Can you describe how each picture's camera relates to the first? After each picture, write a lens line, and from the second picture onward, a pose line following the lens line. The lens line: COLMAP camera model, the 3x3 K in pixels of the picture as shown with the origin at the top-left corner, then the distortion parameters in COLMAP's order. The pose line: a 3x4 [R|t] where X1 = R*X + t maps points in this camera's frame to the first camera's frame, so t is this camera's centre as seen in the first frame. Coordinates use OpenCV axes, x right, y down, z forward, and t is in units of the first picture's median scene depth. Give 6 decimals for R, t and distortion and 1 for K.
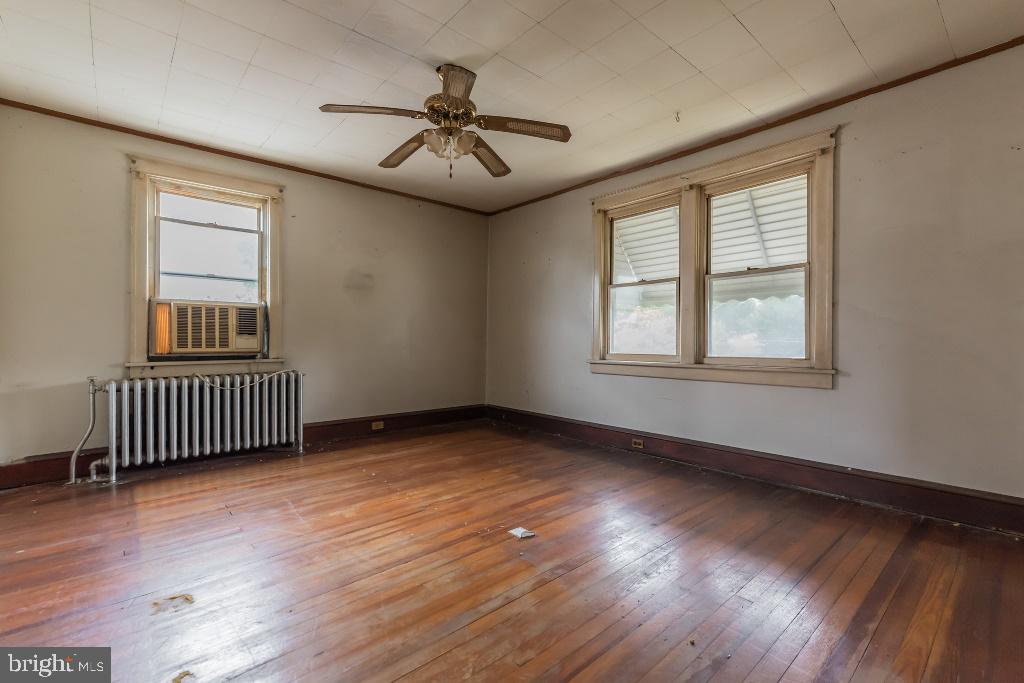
lens RADIAL K [[449.0, 0, 517.5], [0, 449.0, 339.6], [0, 0, 1]] dist [0.001784, 0.000365]
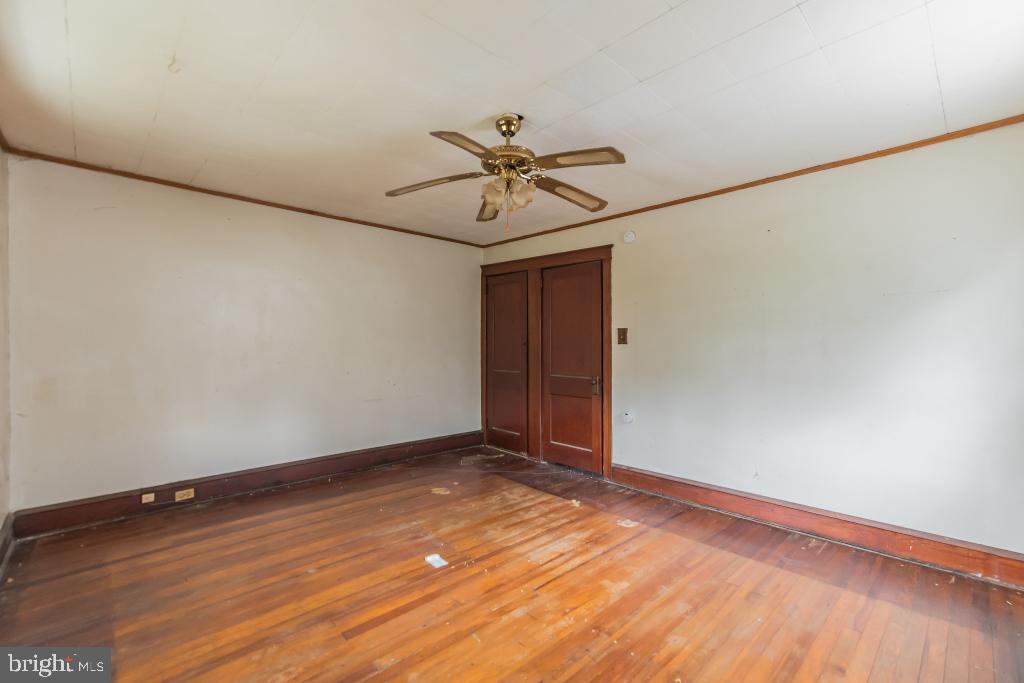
lens RADIAL K [[455.0, 0, 512.0], [0, 455.0, 341.5], [0, 0, 1]] dist [0.000054, 0.000060]
pose [[-0.999552, -0.003228, -0.029753, -0.127450], [-0.003194, 0.999994, -0.001191, -0.124879], [0.029757, -0.001095, -0.999557, 1.860332]]
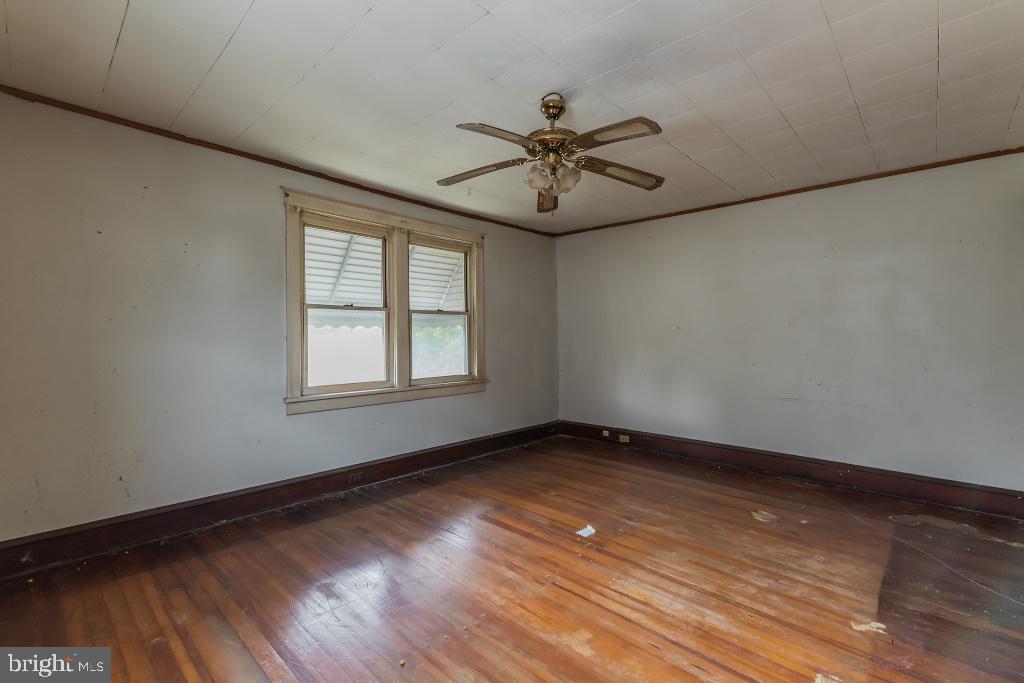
lens RADIAL K [[449.0, 0, 517.5], [0, 449.0, 339.6], [0, 0, 1]] dist [0.001784, 0.000365]
pose [[-0.089892, -0.008433, 0.995916, -1.037438], [-0.002019, 0.999964, 0.008286, -0.102353], [-0.995950, -0.001266, -0.089905, 1.104760]]
